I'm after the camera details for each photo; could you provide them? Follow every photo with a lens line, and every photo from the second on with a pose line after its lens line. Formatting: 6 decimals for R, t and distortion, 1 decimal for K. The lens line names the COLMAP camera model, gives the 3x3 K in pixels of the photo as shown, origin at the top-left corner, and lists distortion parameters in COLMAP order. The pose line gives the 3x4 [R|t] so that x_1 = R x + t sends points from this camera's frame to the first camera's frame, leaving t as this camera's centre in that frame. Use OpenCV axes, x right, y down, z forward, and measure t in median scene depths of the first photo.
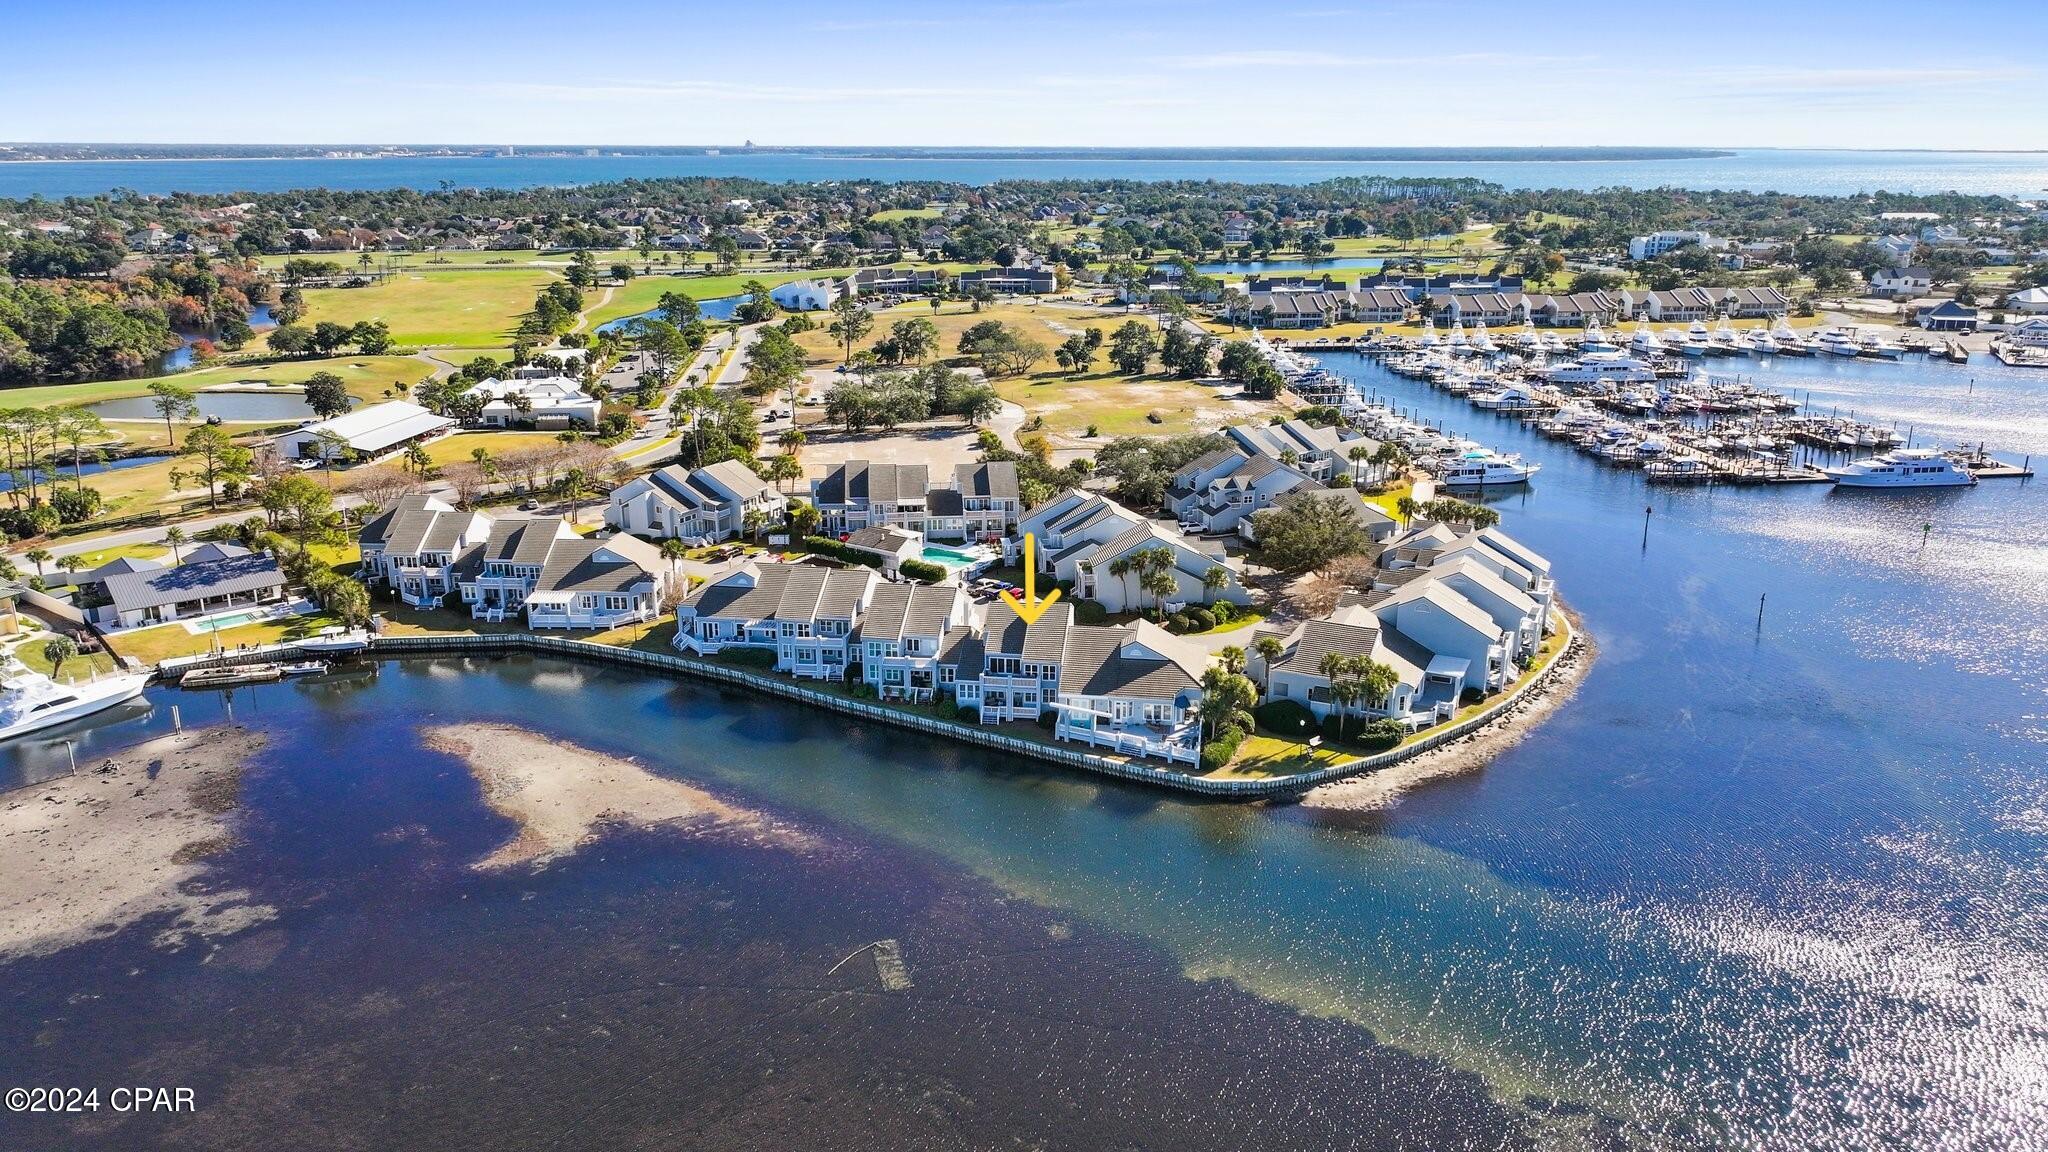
lens RADIAL K [[1432.8, 0, 1024.0], [0, 1432.8, 576.0], [0, 0, 1]] dist [0.006594, 0.005808]
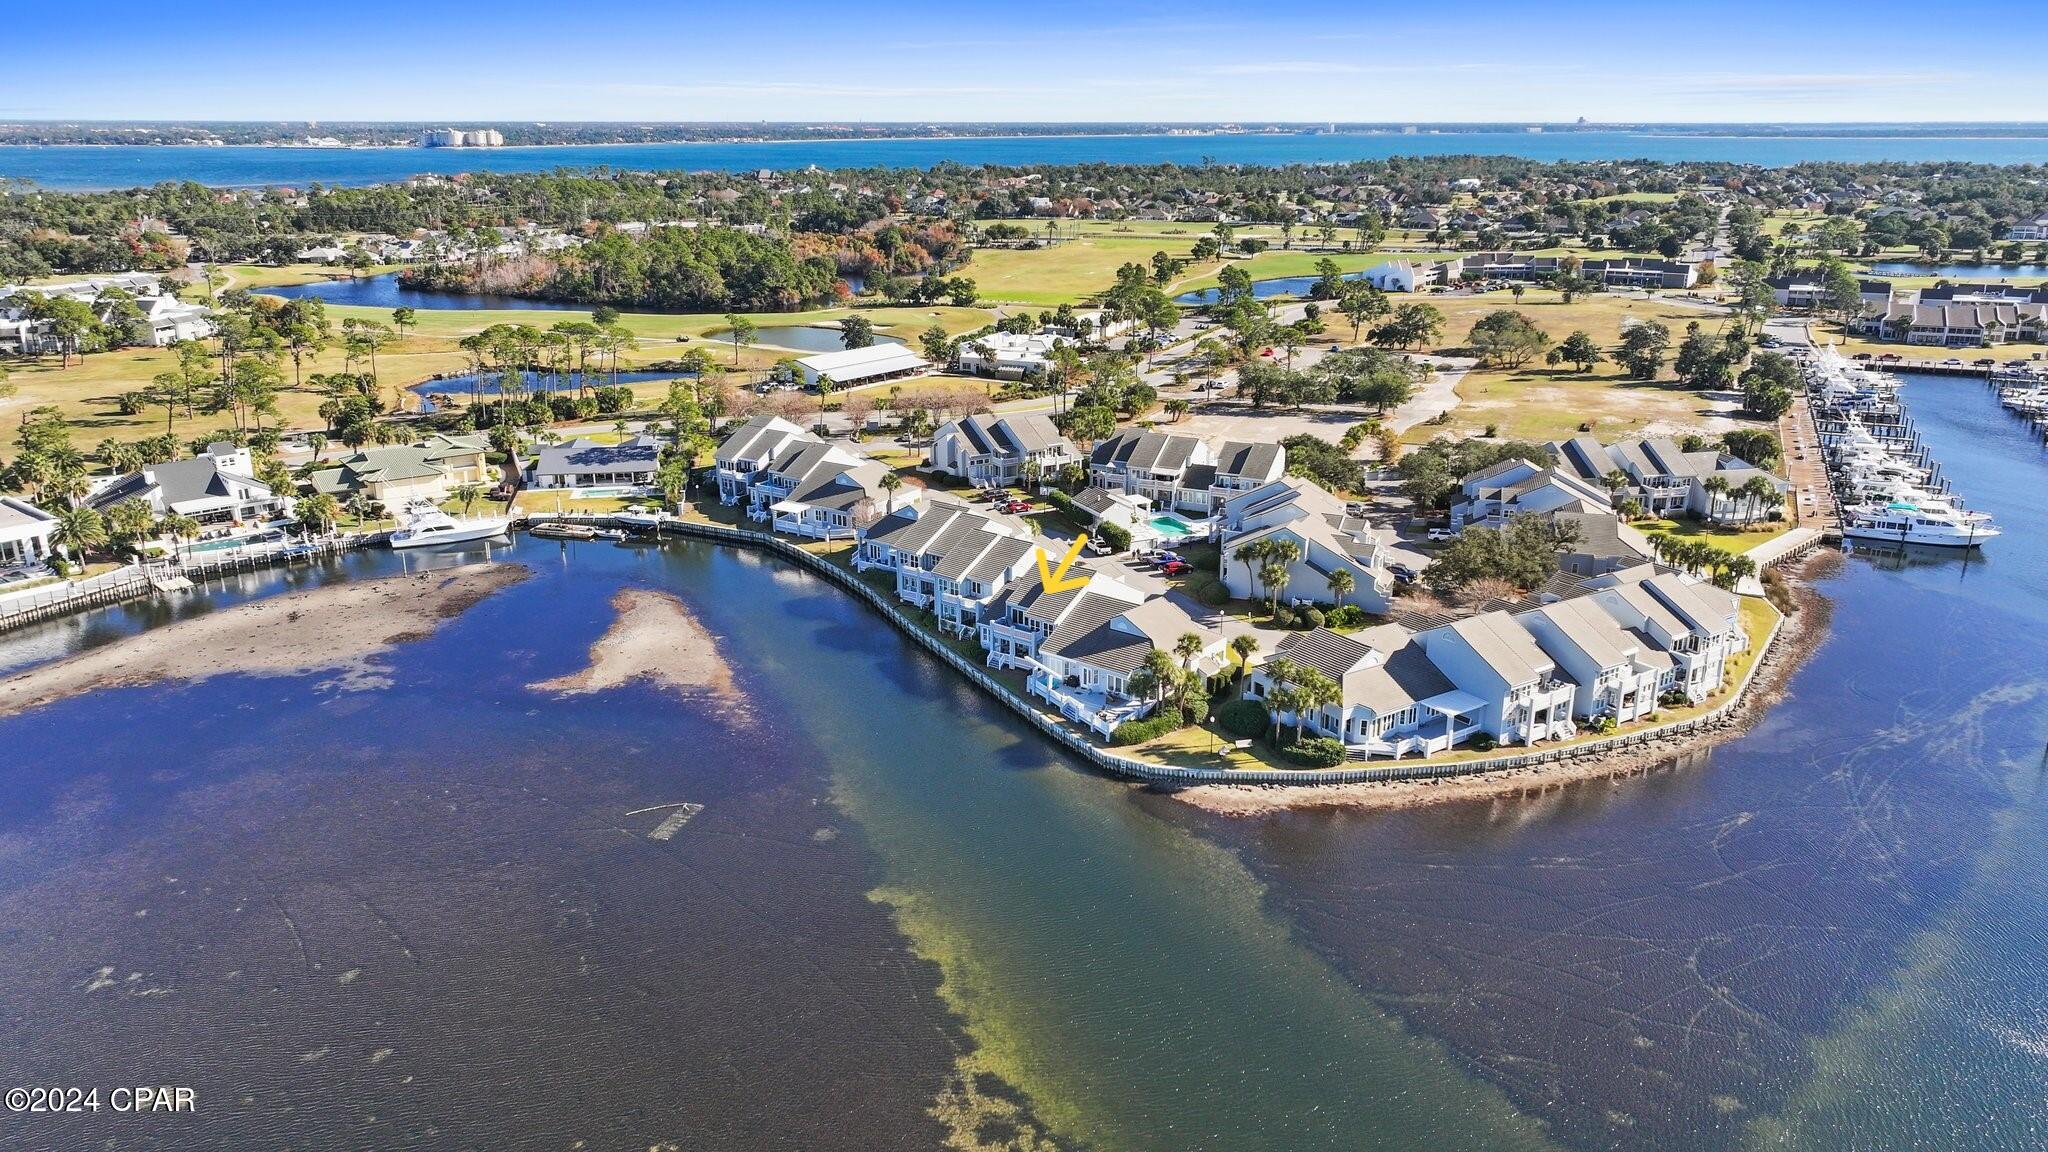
lens RADIAL K [[1432.8, 0, 1024.0], [0, 1432.8, 576.0], [0, 0, 1]] dist [0.006594, 0.005808]
pose [[0.856392, 0.155818, -0.492253, 0.356590], [-0.148676, 0.987416, 0.053900, -0.017854], [0.494457, 0.027027, 0.868782, 0.054327]]
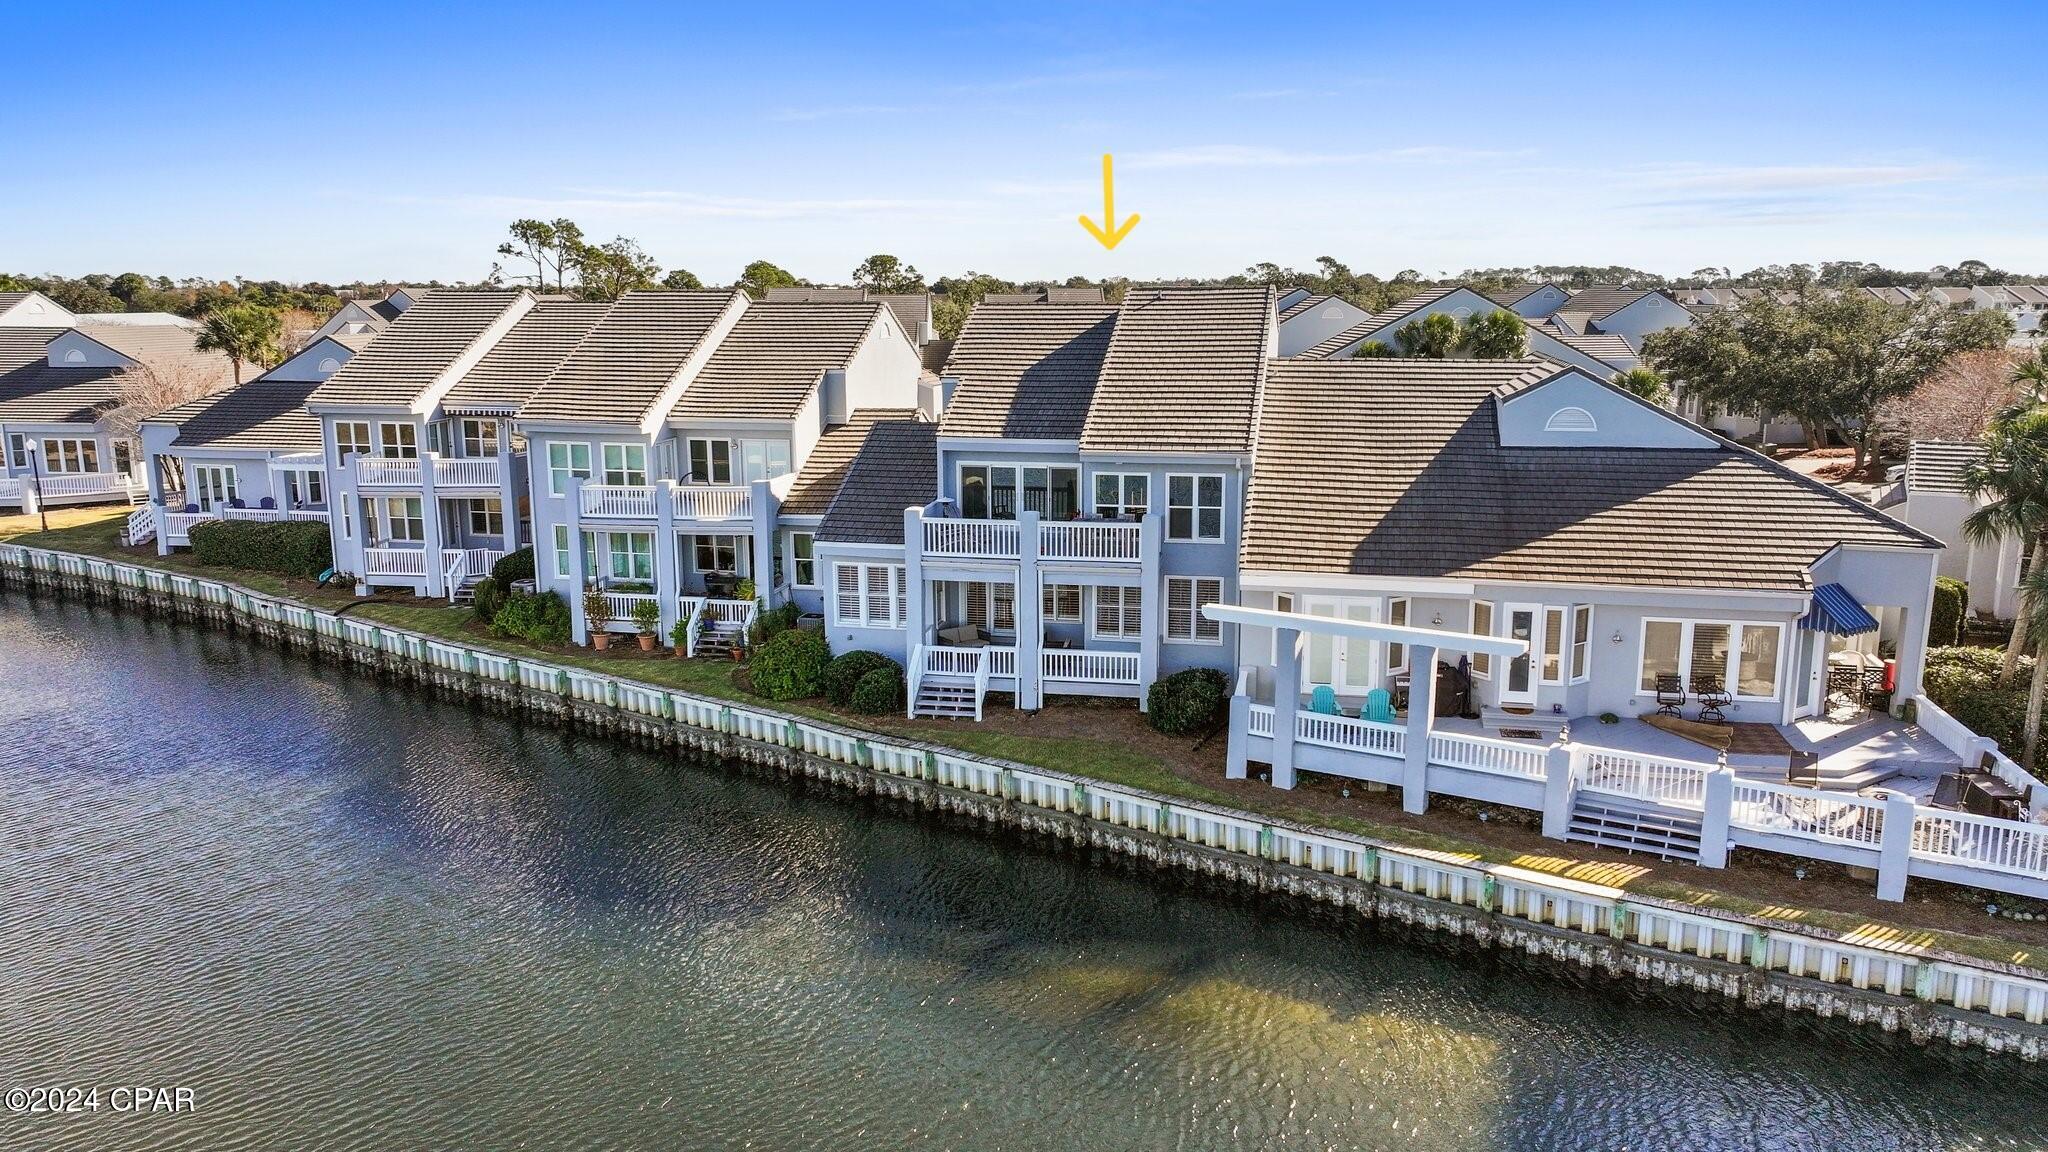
lens RADIAL K [[1432.8, 0, 1024.0], [0, 1432.8, 576.0], [0, 0, 1]] dist [0.006594, 0.005808]
pose [[0.997502, 0.010803, -0.069811, 0.004014], [-0.017223, 0.995607, -0.092028, 0.070583], [0.068510, 0.093000, 0.993306, 0.529268]]
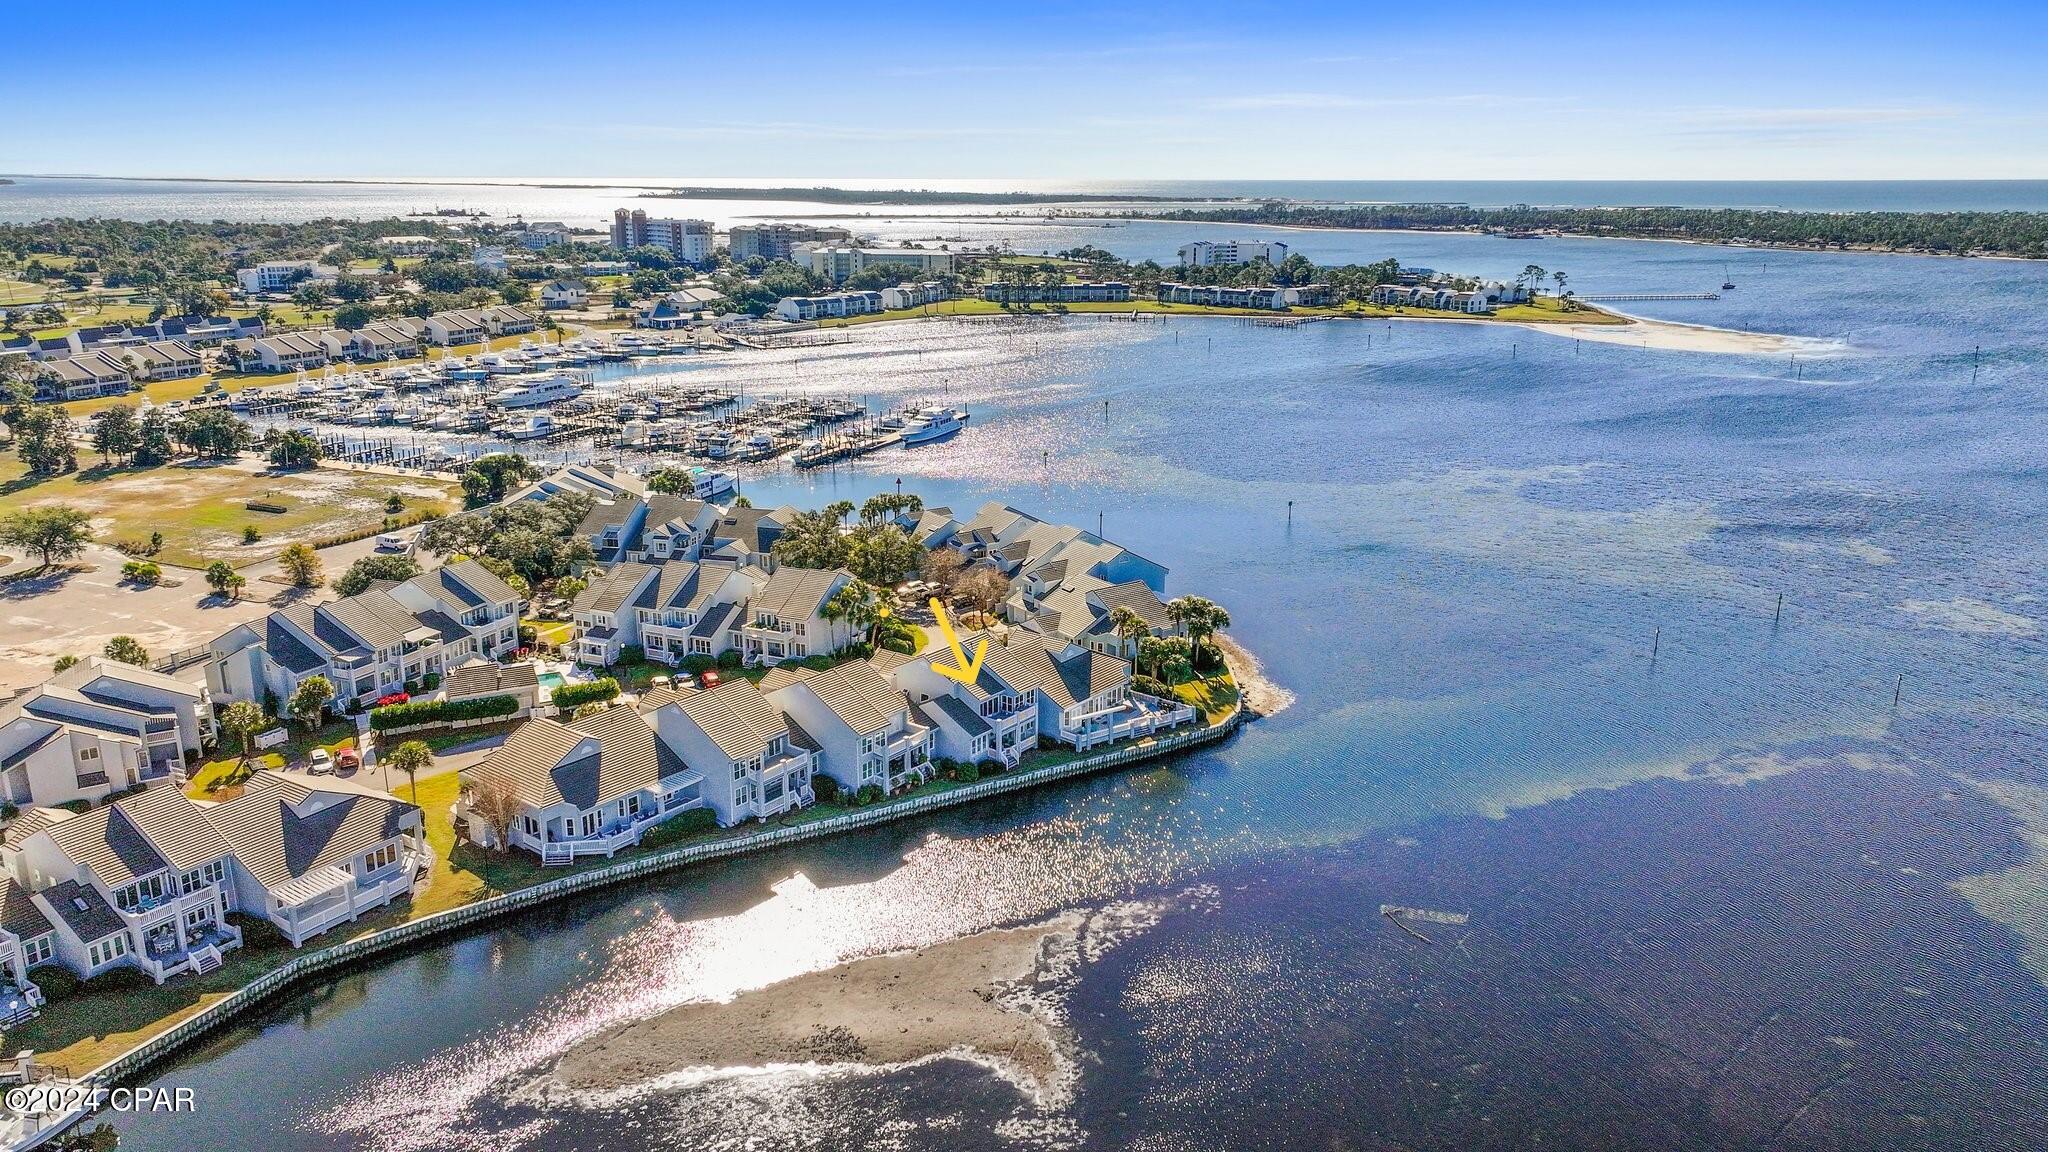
lens RADIAL K [[1432.8, 0, 1024.0], [0, 1432.8, 576.0], [0, 0, 1]] dist [0.006594, 0.005808]
pose [[0.489838, -0.233460, 0.839973, -0.554288], [0.249906, 0.960647, 0.121264, -0.093276], [-0.835228, 0.150514, 0.528904, 0.324350]]
